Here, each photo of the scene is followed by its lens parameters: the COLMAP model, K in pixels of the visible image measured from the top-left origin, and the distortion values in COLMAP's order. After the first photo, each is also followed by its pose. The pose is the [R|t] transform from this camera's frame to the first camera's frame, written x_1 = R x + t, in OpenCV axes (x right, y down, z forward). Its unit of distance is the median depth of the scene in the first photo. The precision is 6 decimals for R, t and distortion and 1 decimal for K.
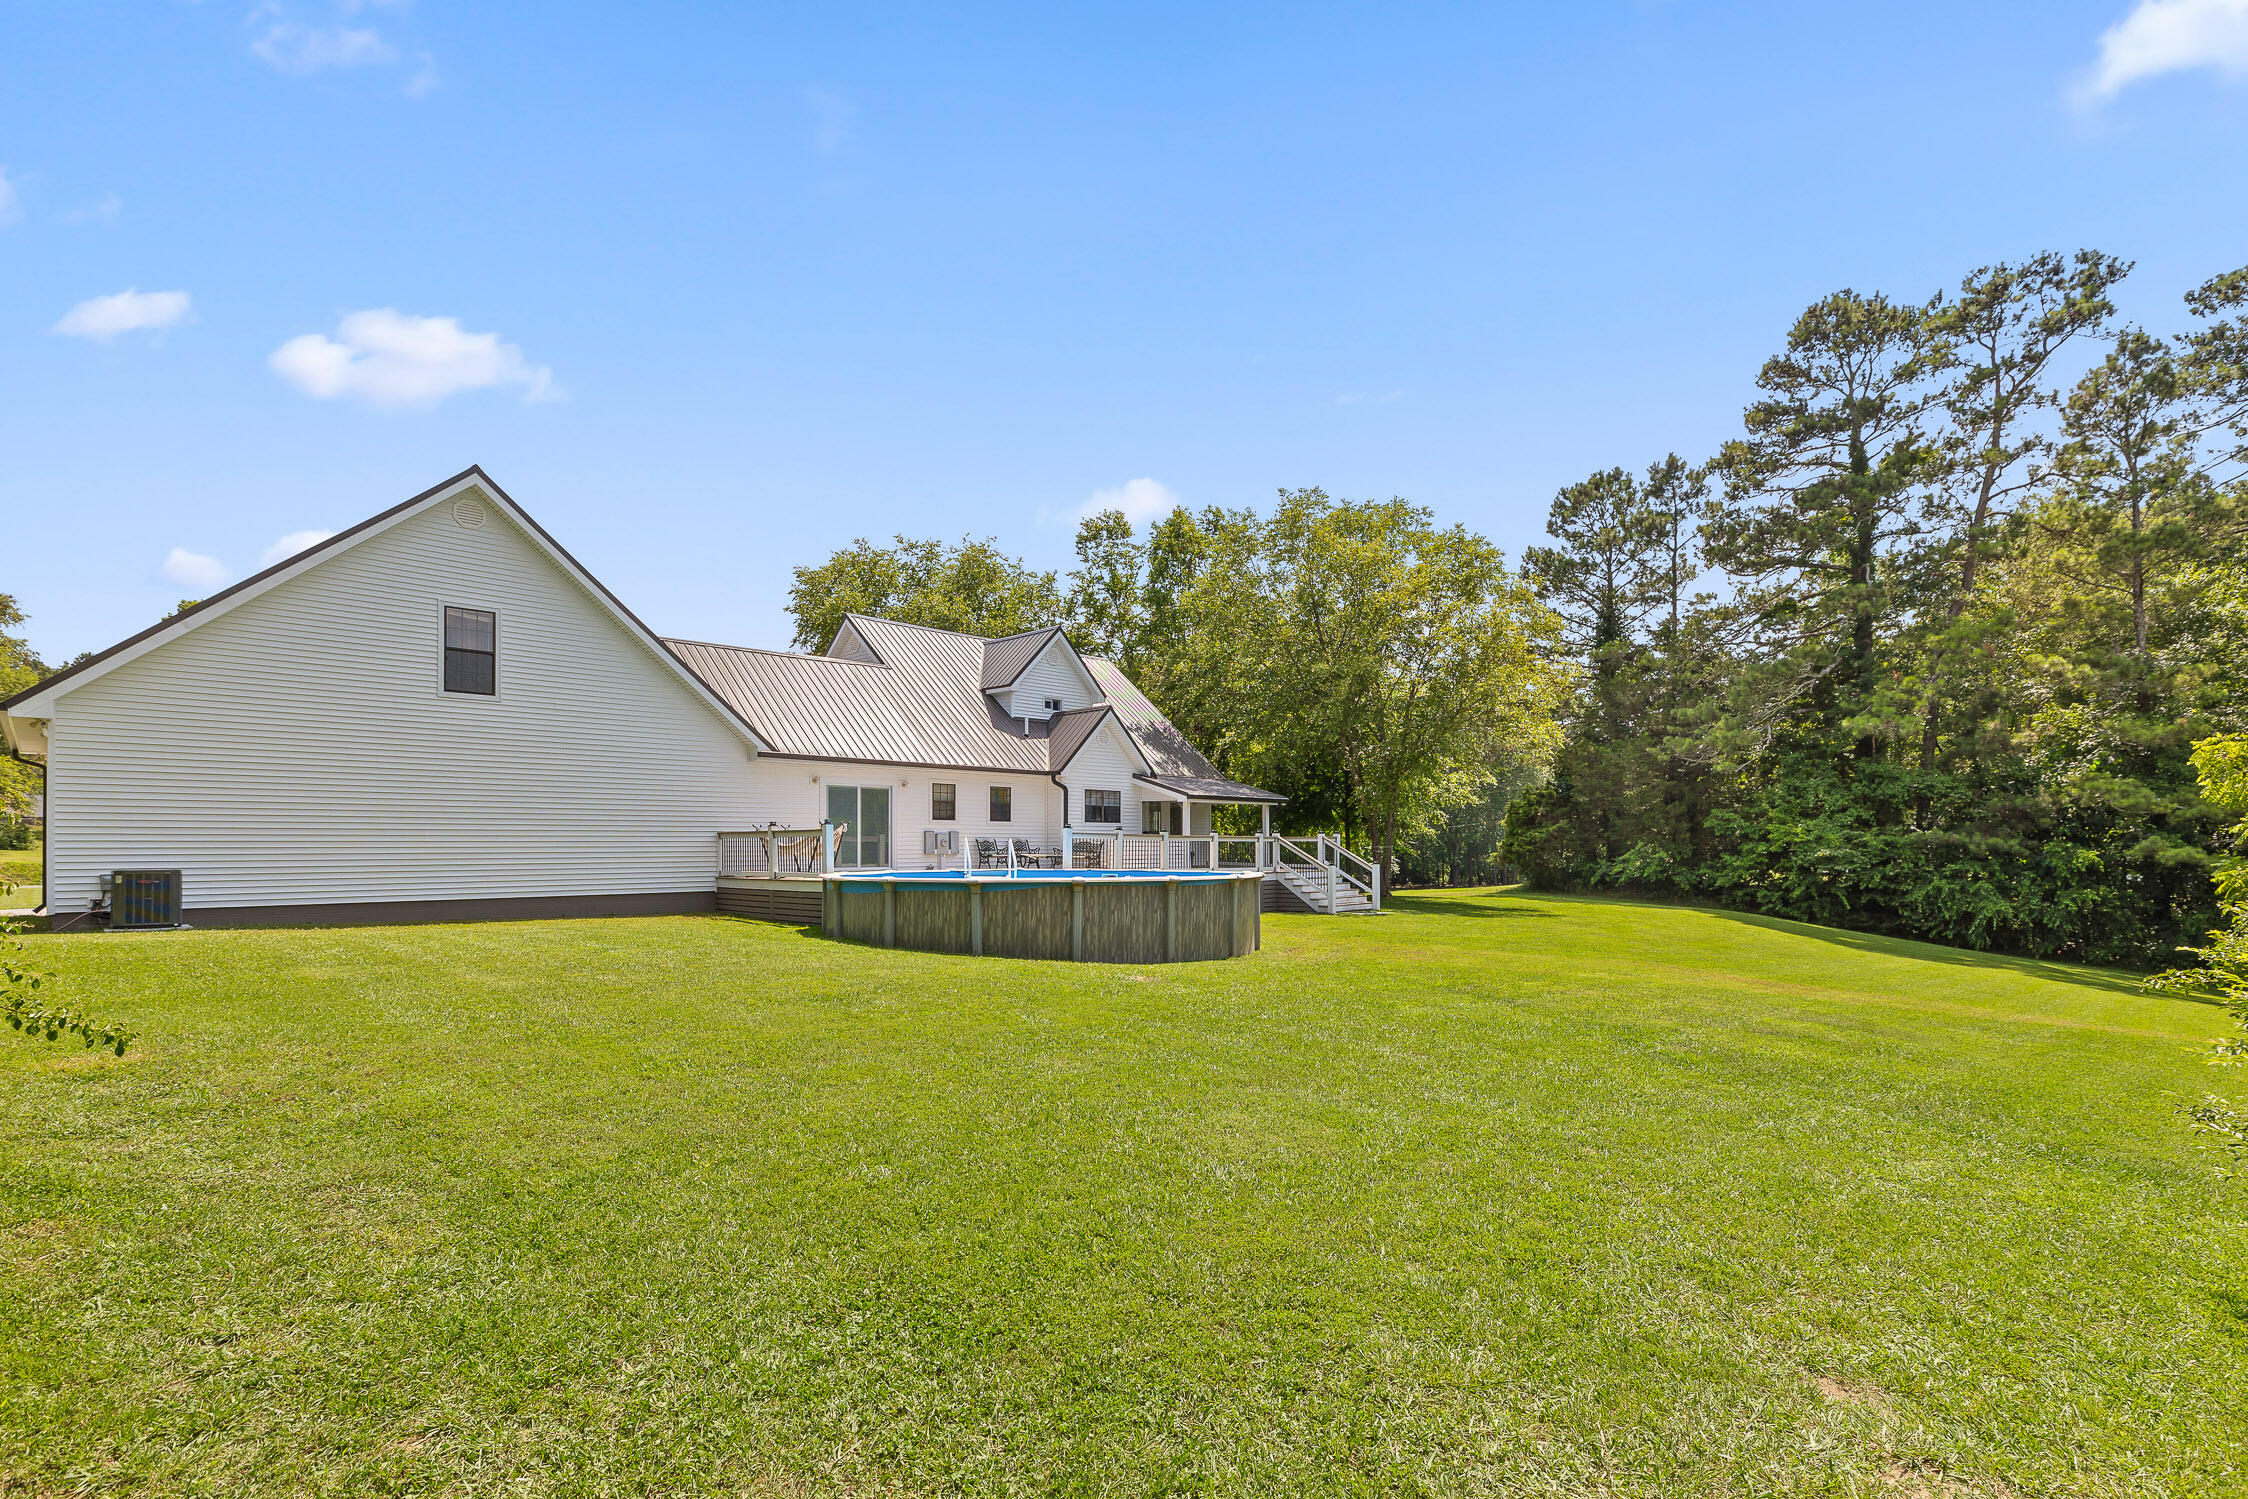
lens RADIAL K [[1014.3, 0, 1124.0], [0, 1014.3, 749.5], [0, 0, 1]] dist [0.002166, 0.000224]
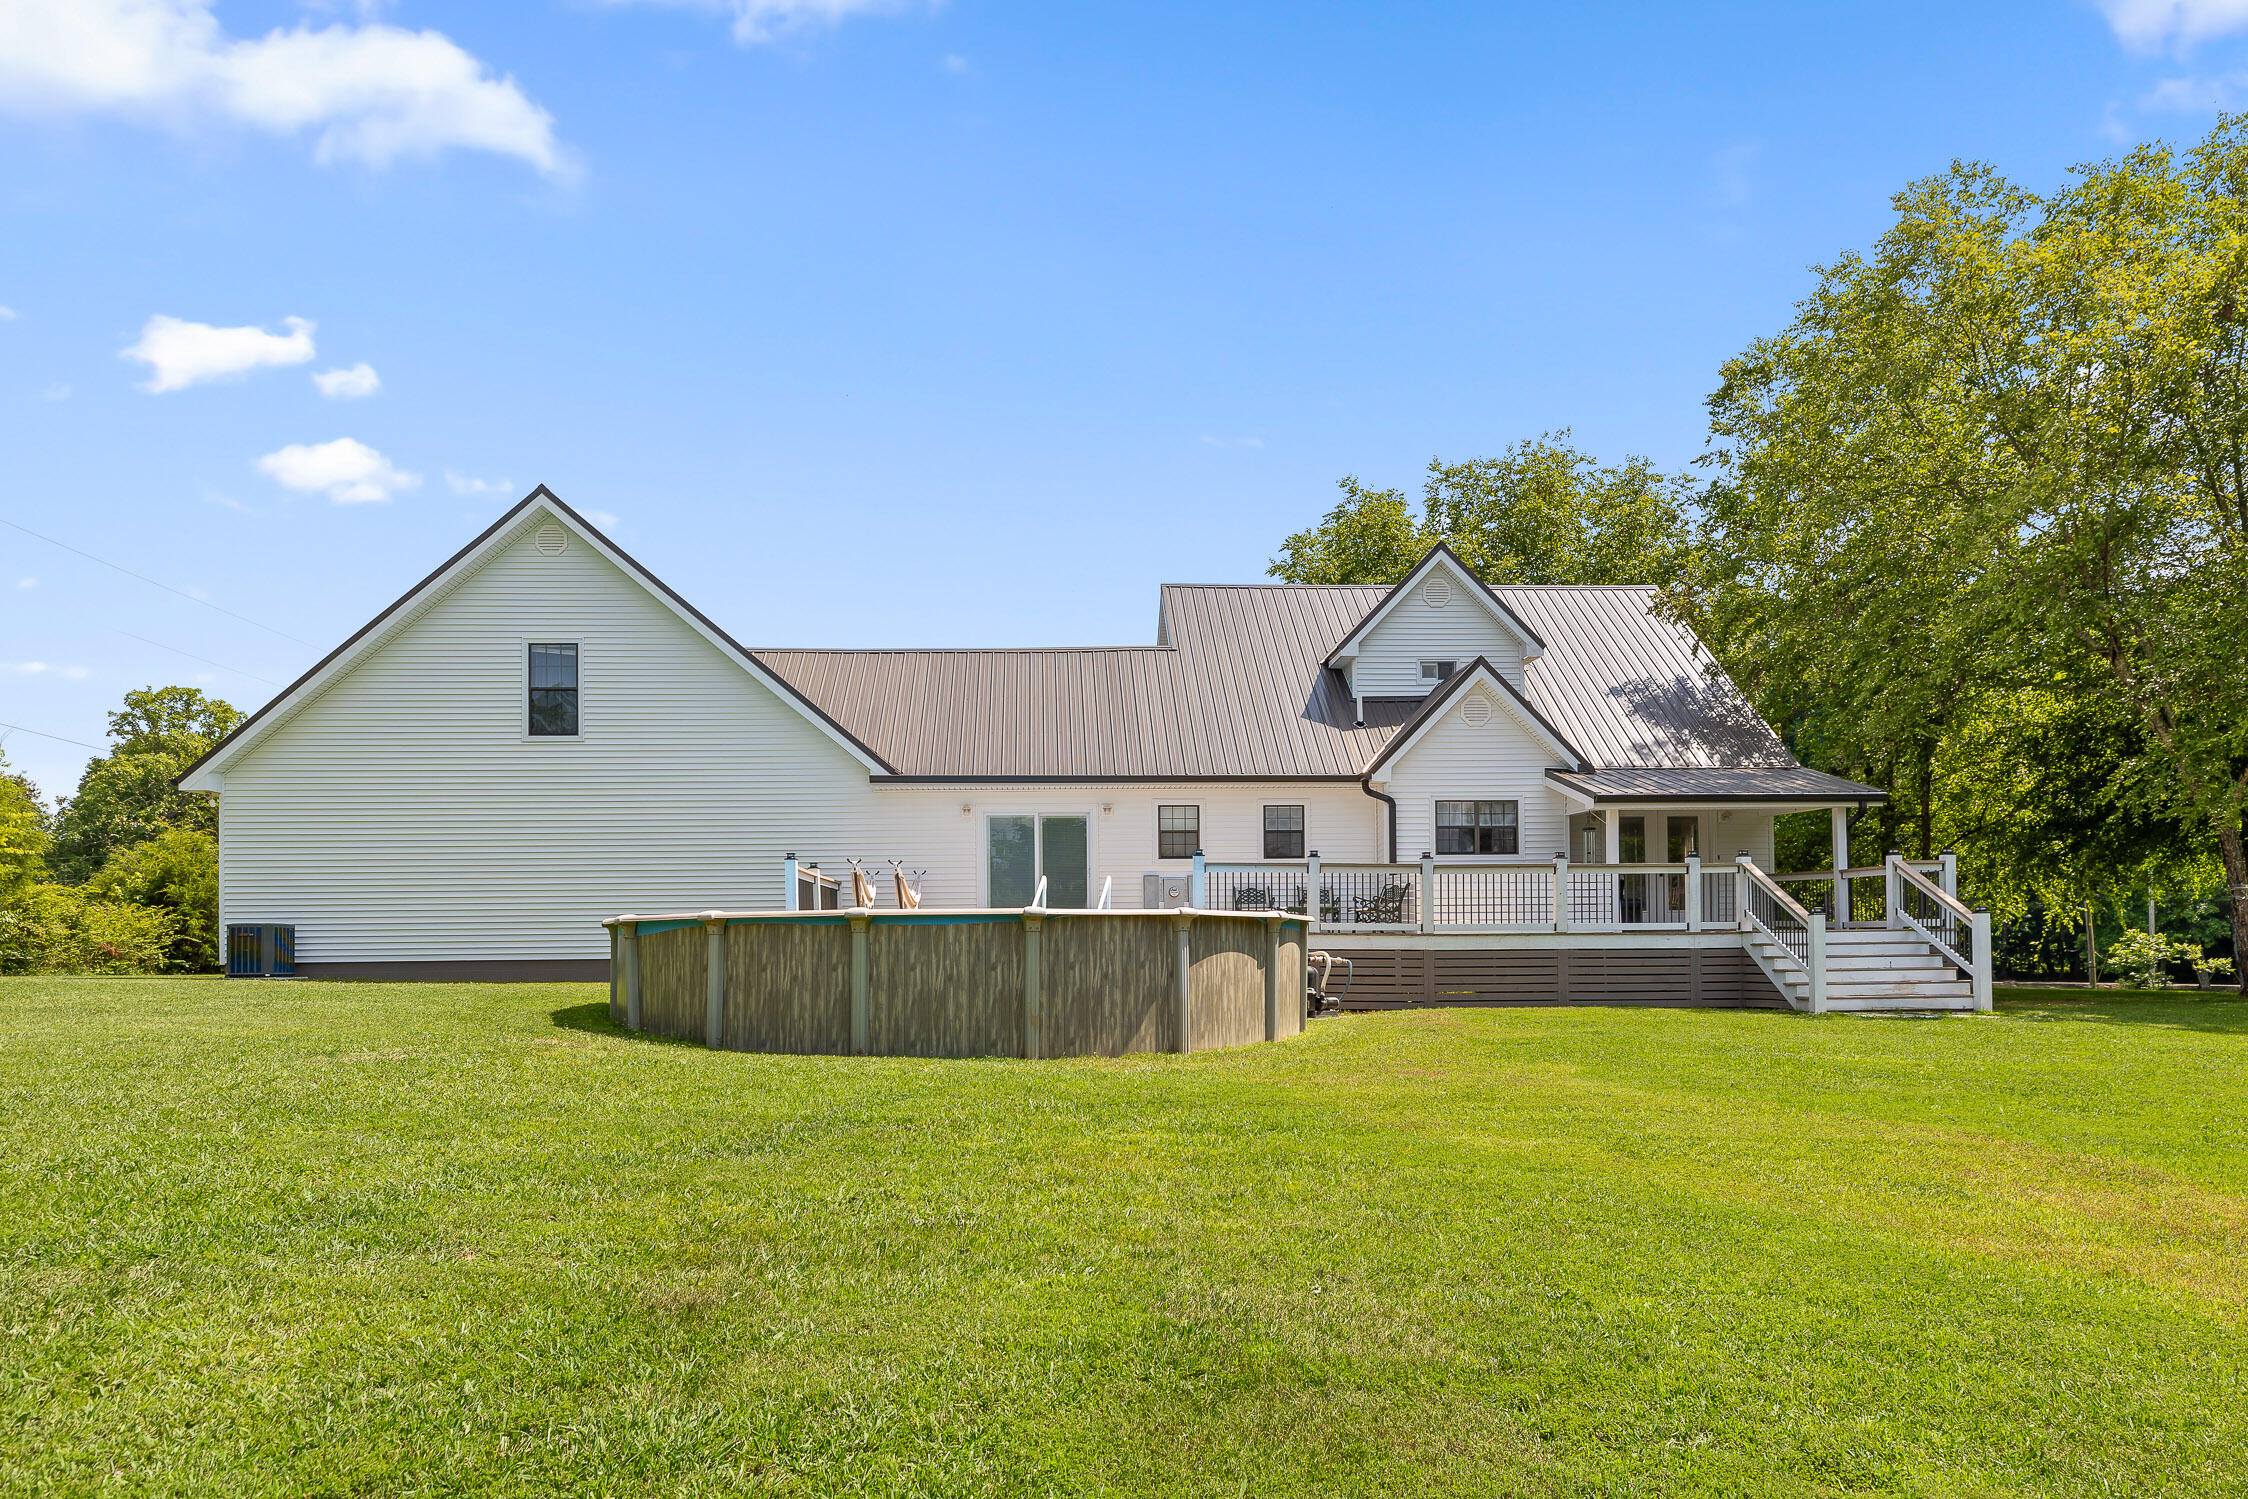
lens RADIAL K [[1357.4, 0, 1123.9], [0, 1357.4, 833.9], [0, 0, 1]] dist [-0.000181, 0.000037]
pose [[0.749979, -0.058964, -0.658828, 0.401211], [0.071506, 0.997409, -0.007868, 0.059173], [0.657585, -0.041209, 0.752252, 0.309240]]
